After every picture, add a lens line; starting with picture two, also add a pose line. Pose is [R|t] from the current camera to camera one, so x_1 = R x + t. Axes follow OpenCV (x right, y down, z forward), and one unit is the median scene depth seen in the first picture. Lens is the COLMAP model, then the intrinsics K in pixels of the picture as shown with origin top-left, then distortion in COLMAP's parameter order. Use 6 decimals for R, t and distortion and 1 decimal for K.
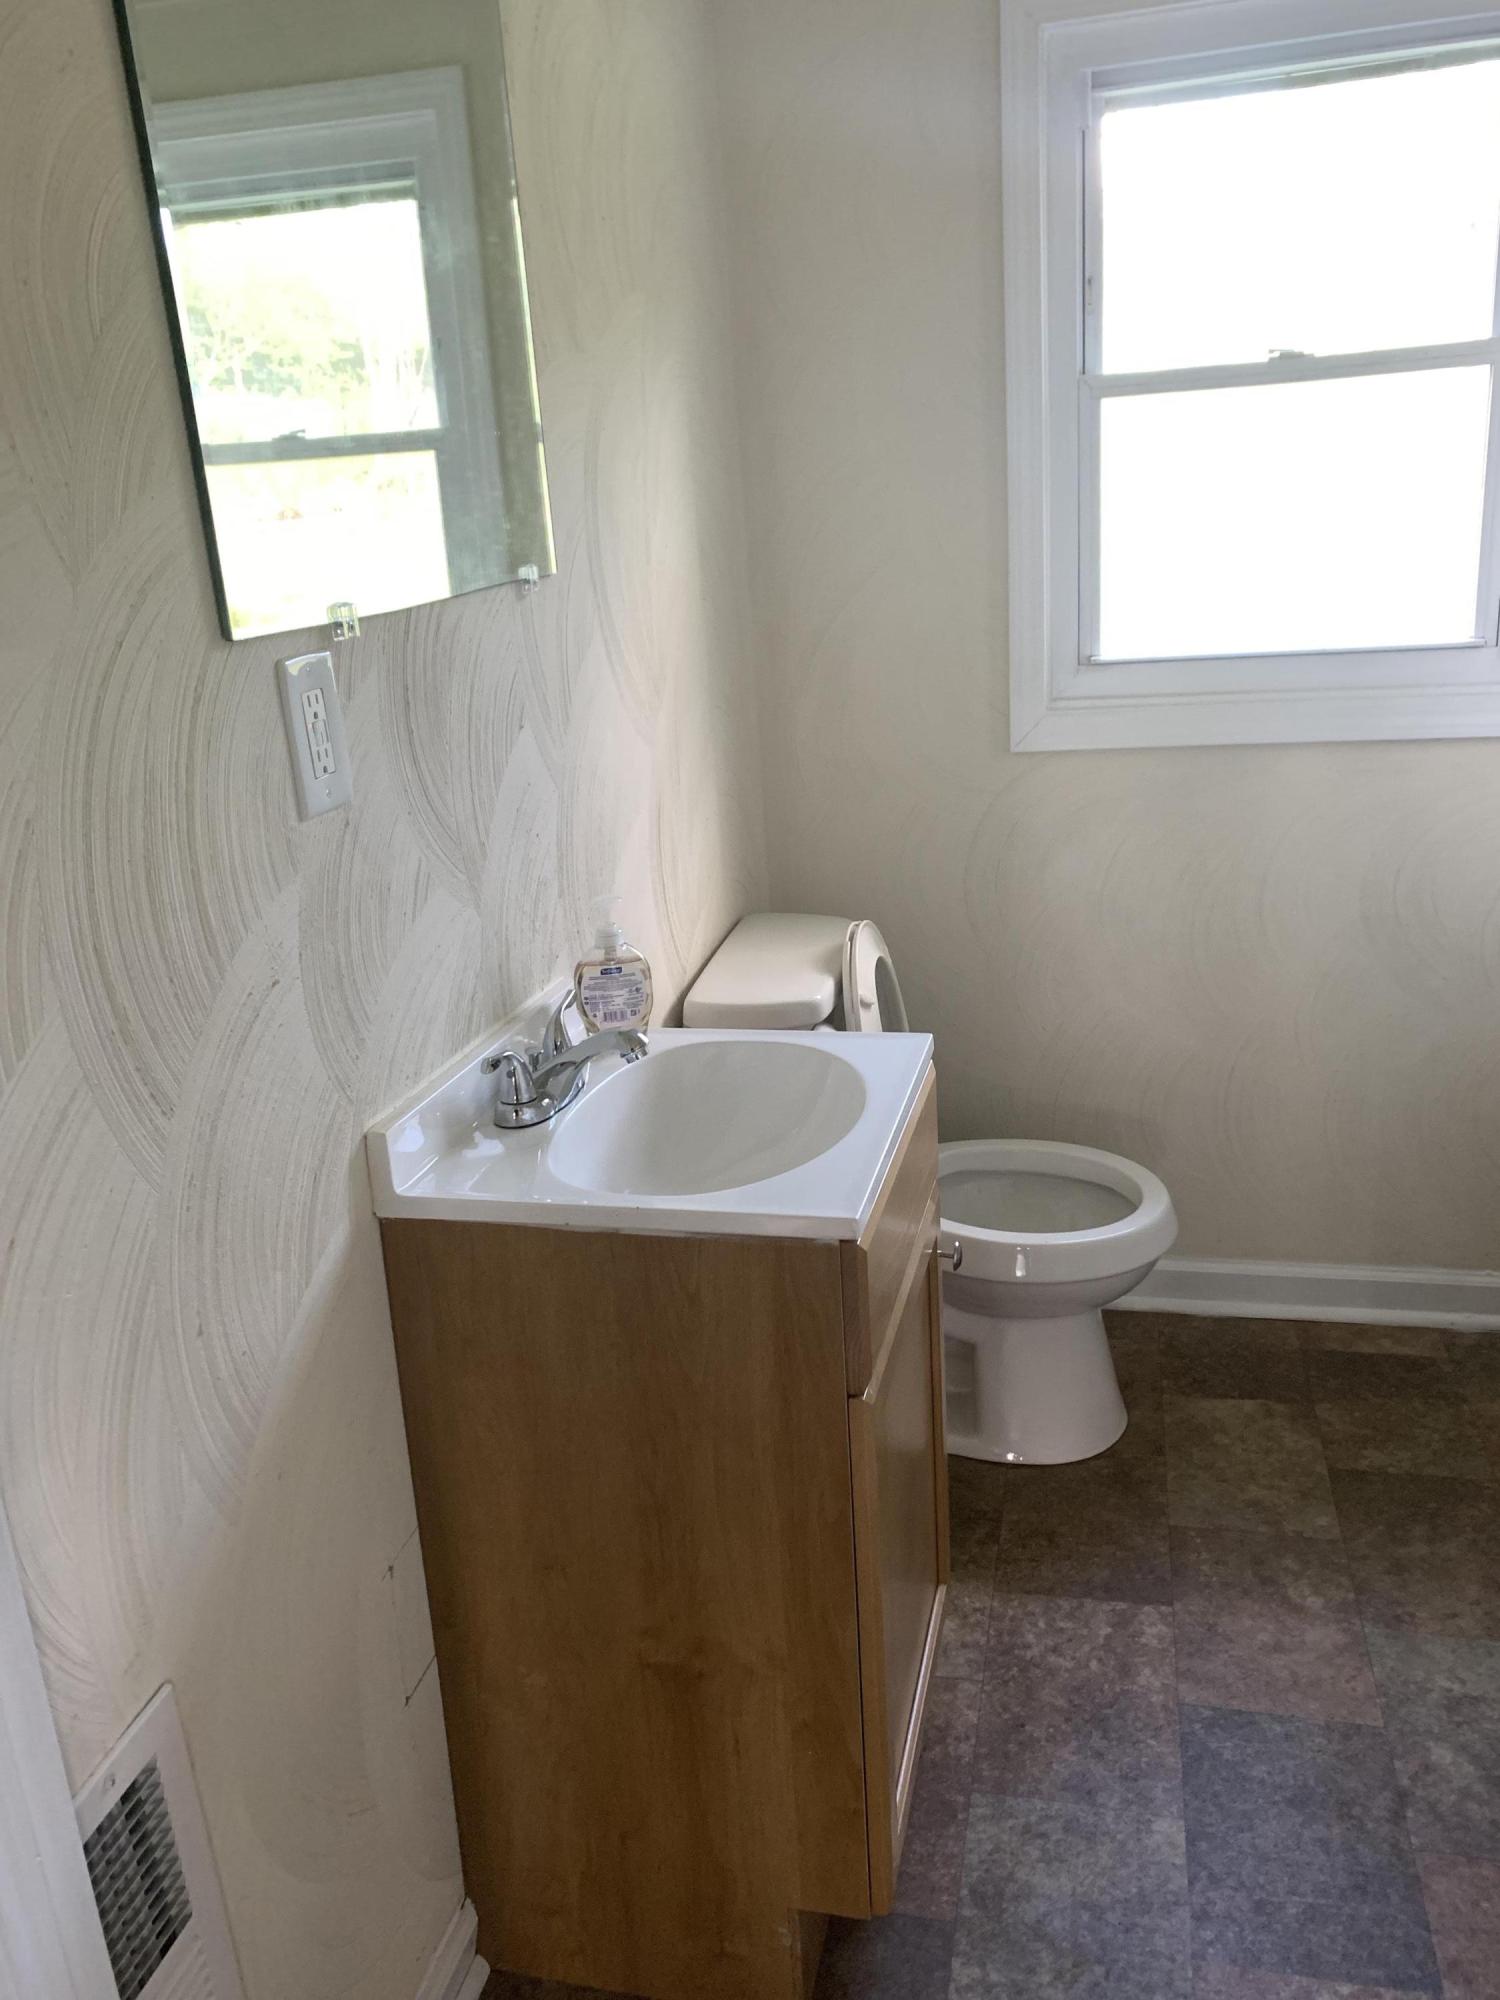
lens RADIAL K [[1561.0, 0, 755.0], [0, 1561.0, 987.6], [0, 0, 1]] dist [0.034572, -0.014852]
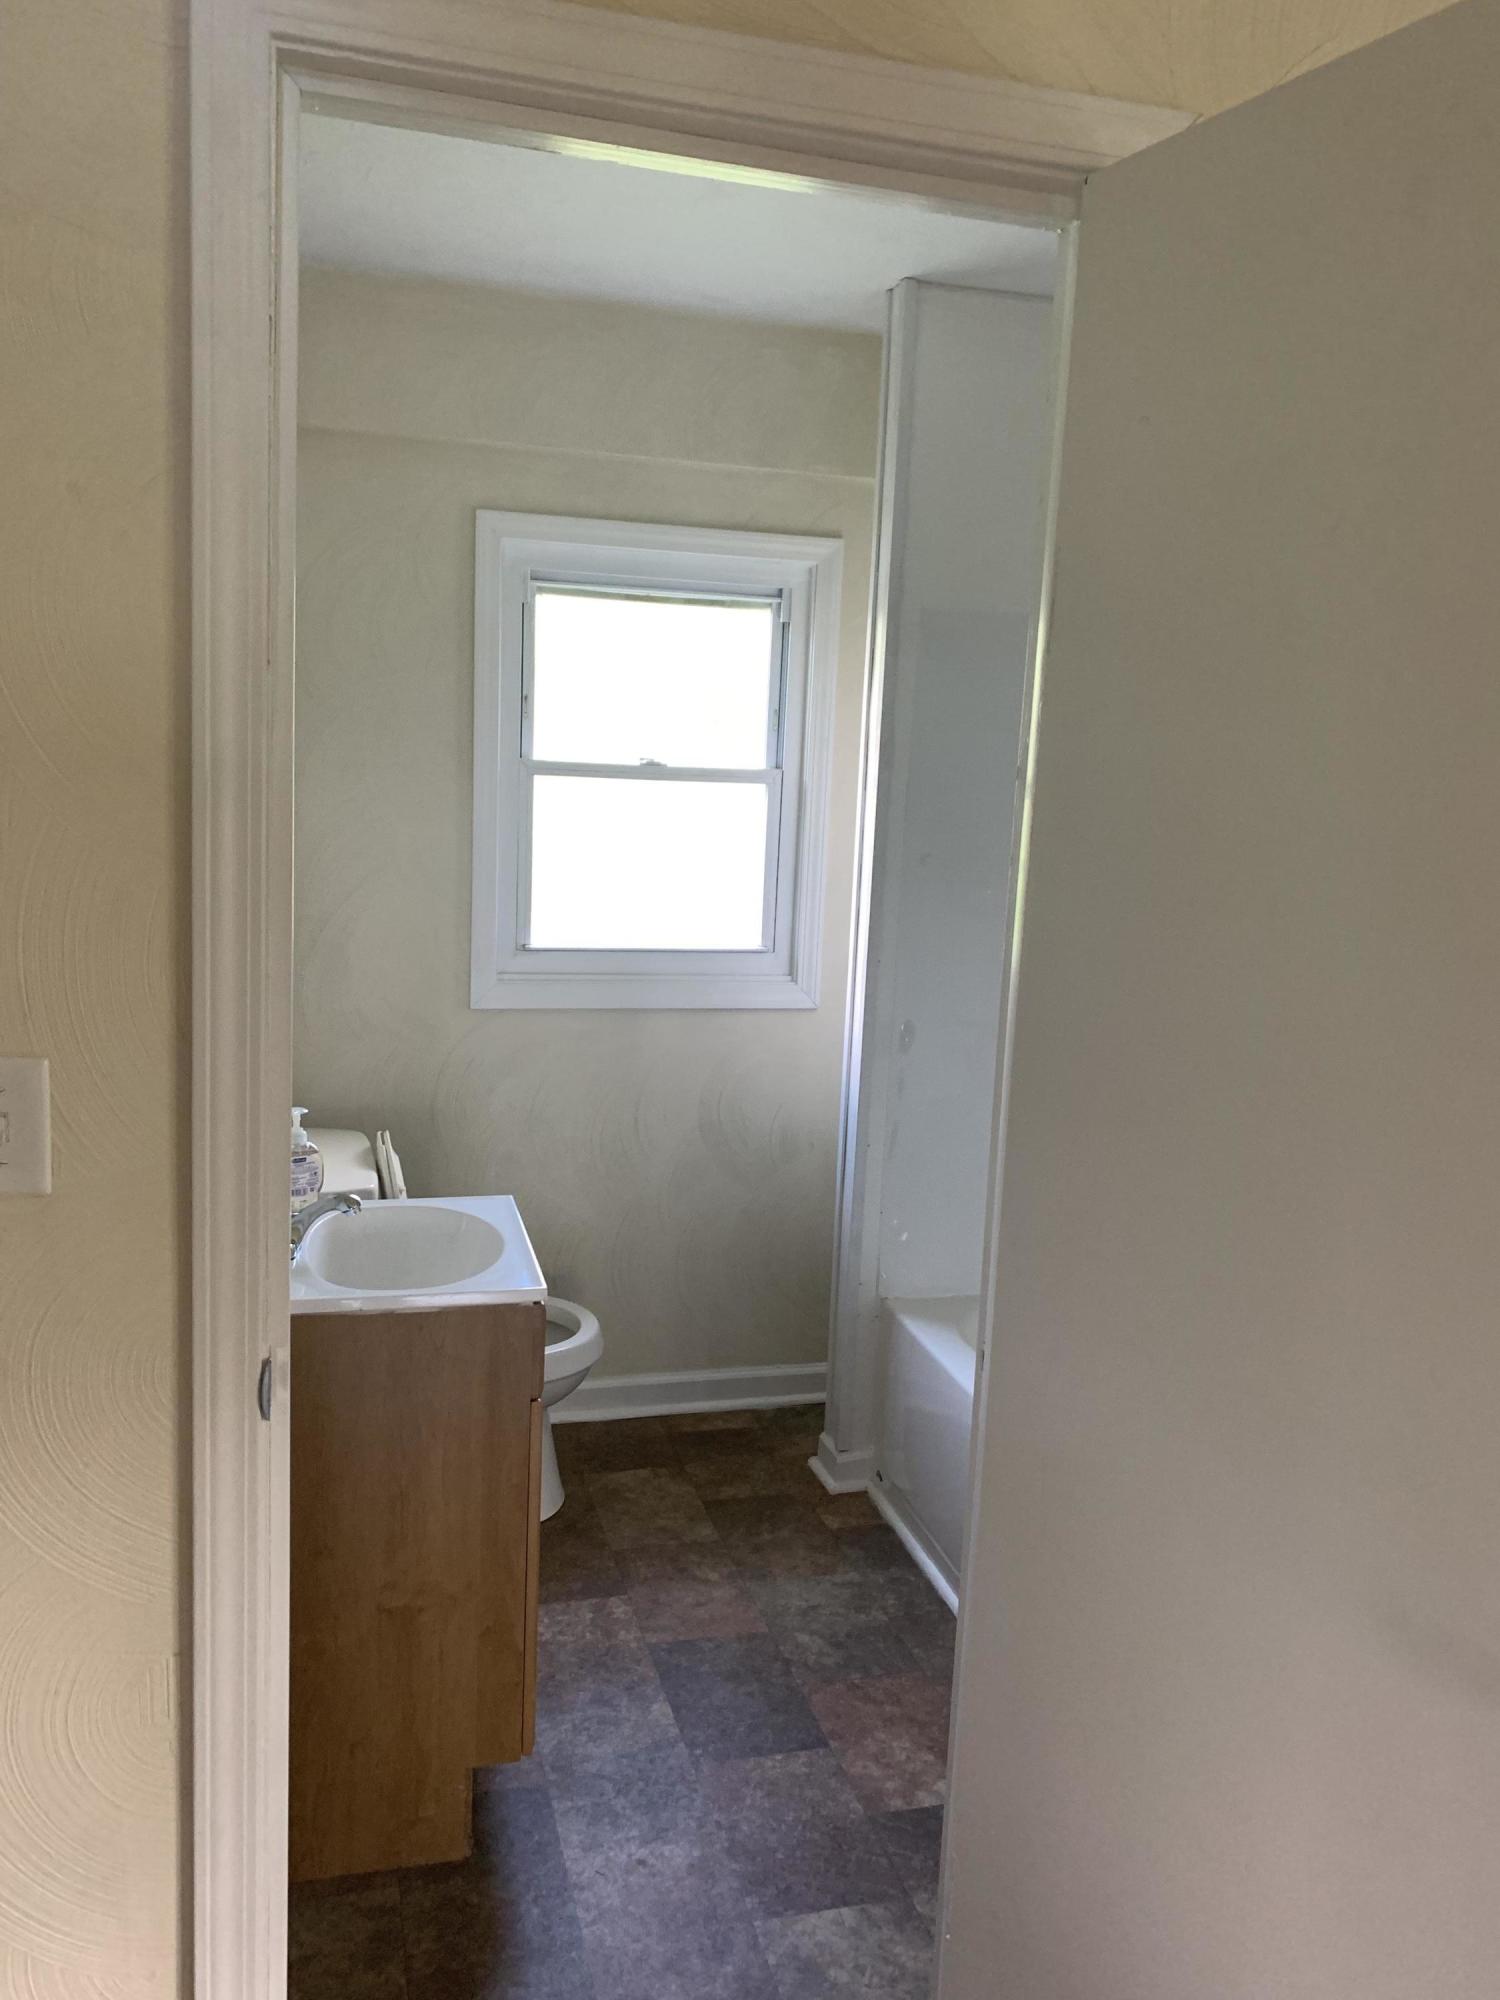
lens RADIAL K [[1549.1, 0, 750.4], [0, 1549.1, 994.8], [0, 0, 1]] dist [0.147588, -0.195553]
pose [[0.878443, 0.029652, 0.476926, -0.355887], [0.039513, 0.990147, -0.134339, 0.041326], [-0.476211, 0.136854, 0.868616, -0.414449]]
